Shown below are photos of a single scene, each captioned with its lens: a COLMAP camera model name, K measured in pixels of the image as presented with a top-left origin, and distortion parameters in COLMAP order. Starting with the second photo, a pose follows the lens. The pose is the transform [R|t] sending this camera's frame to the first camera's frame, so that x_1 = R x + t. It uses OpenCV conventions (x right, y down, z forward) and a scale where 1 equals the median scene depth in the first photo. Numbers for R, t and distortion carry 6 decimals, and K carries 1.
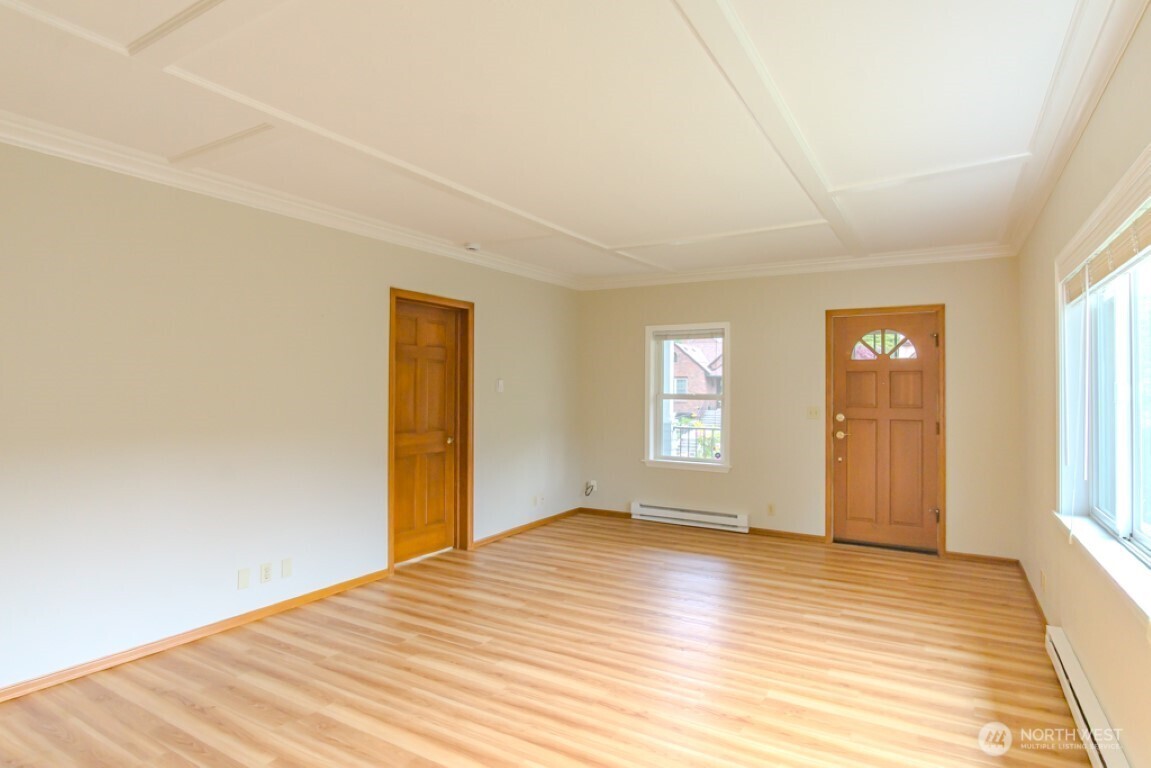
lens RADIAL K [[650.0, 0, 569.2], [0, 650.0, 377.4], [0, 0, 1]] dist [-0.011569, 0.000561]
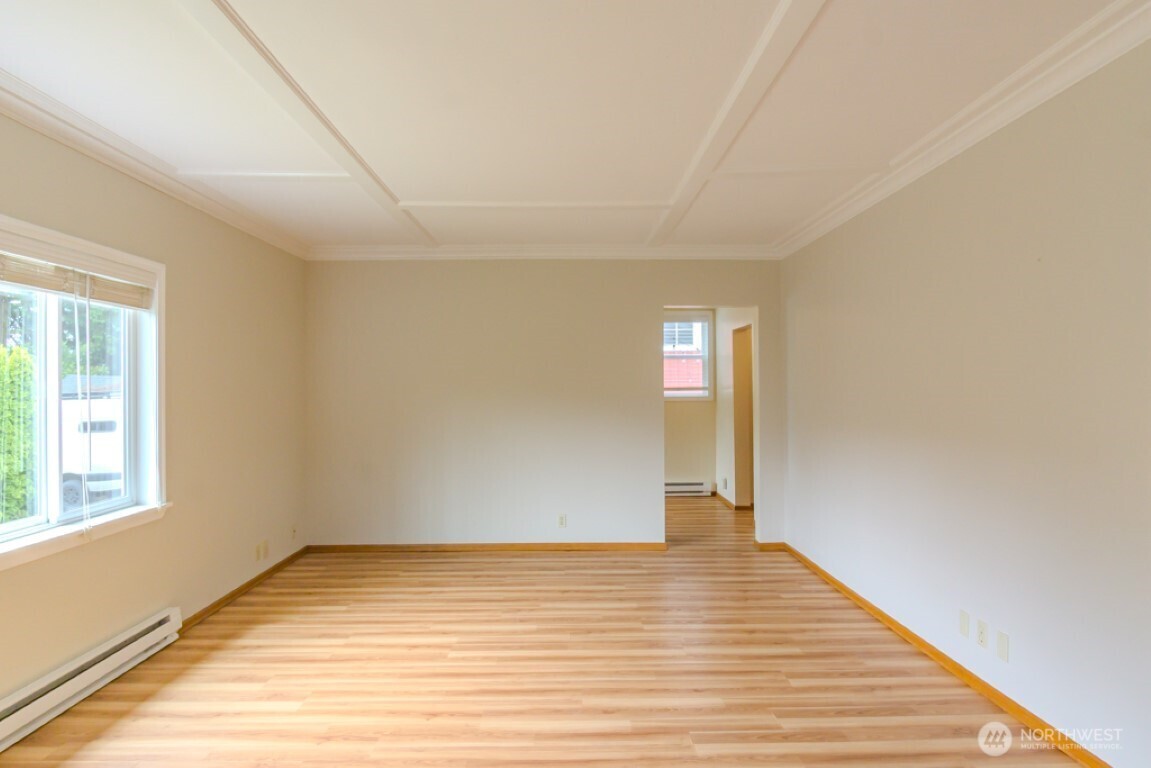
lens RADIAL K [[658.6, 0, 566.6], [0, 658.6, 383.5], [0, 0, 1]] dist [-0.030892, 0.003757]
pose [[-0.847325, -0.004061, -0.531060, 0.246997], [0.014153, 0.999443, -0.030224, 0.024236], [0.530887, -0.033125, -0.846795, 1.043681]]
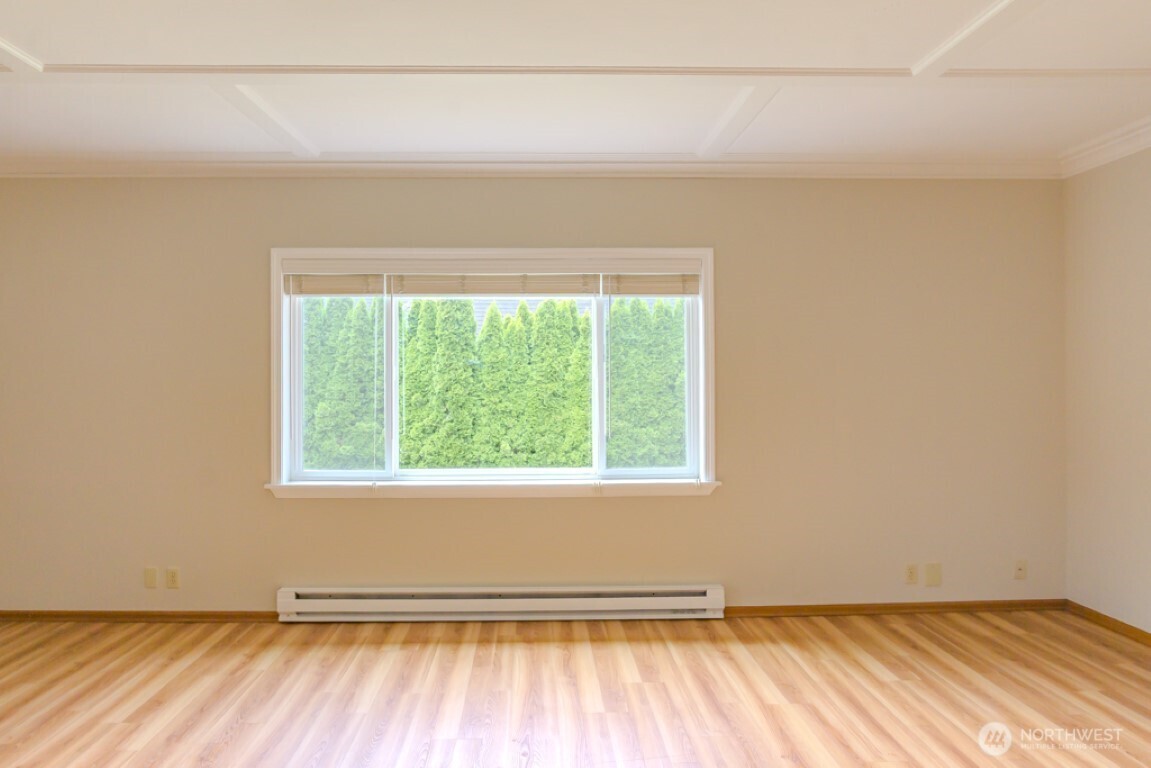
lens RADIAL K [[658.6, 0, 581.0], [0, 658.6, 380.4], [0, 0, 1]] dist [-0.030892, 0.003757]
pose [[-0.555949, -0.008640, 0.831171, -0.270609], [-0.017461, 0.999847, -0.001286, 0.018087], [-0.831033, -0.015228, -0.556015, 0.747148]]
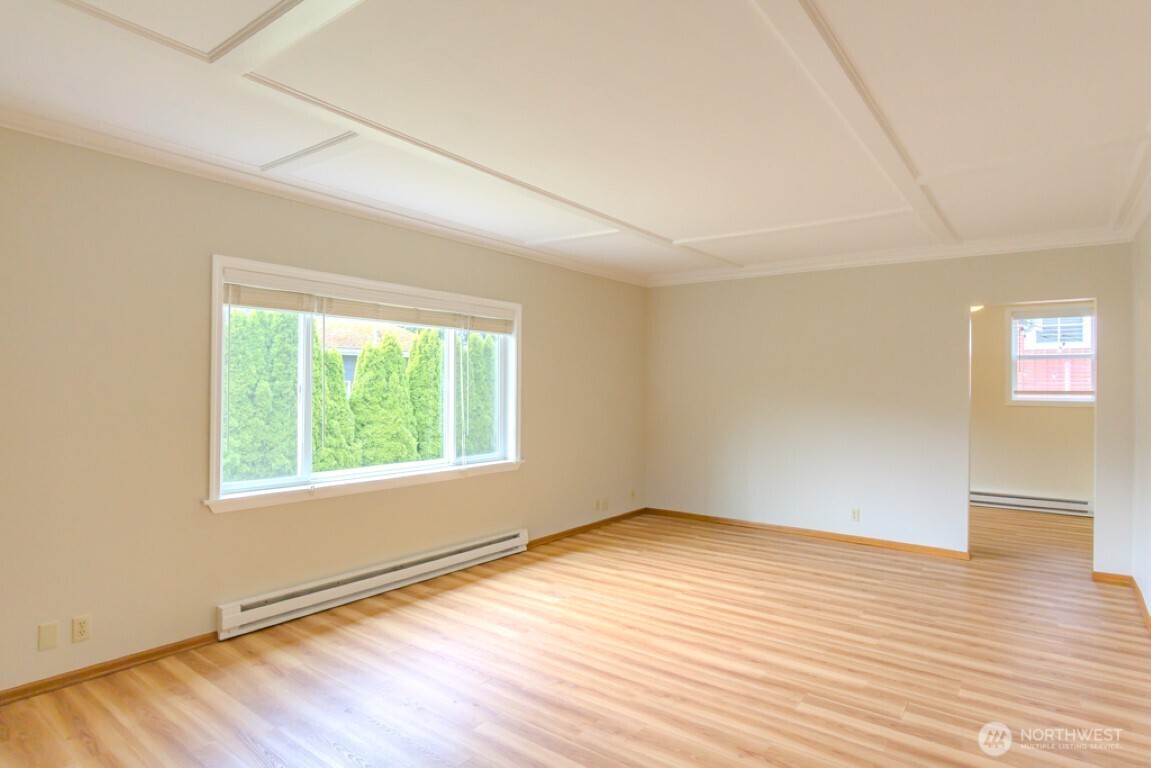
lens RADIAL K [[606.5, 0, 586.6], [0, 606.5, 385.3], [0, 0, 1]] dist [-0.032566, 0.002779]
pose [[-0.996317, -0.014310, 0.084549, 0.052027], [-0.016426, 0.999568, -0.024383, 0.025187], [-0.084163, -0.025682, -0.996121, 1.203276]]
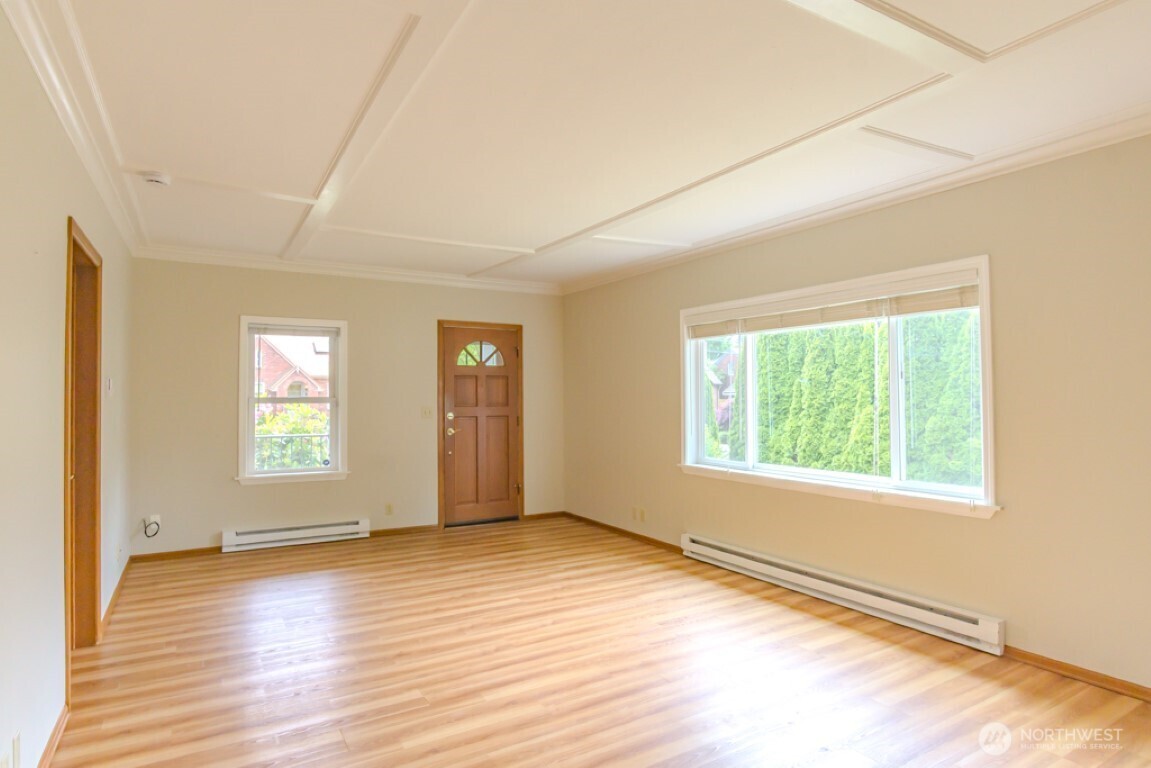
lens RADIAL K [[650.0, 0, 579.4], [0, 650.0, 386.2], [0, 0, 1]] dist [-0.011569, 0.000561]
pose [[0.456634, 0.003504, 0.889648, -0.526298], [-0.008387, 0.999965, 0.000367, 0.008010], [-0.889615, -0.007629, 0.456648, 0.303461]]
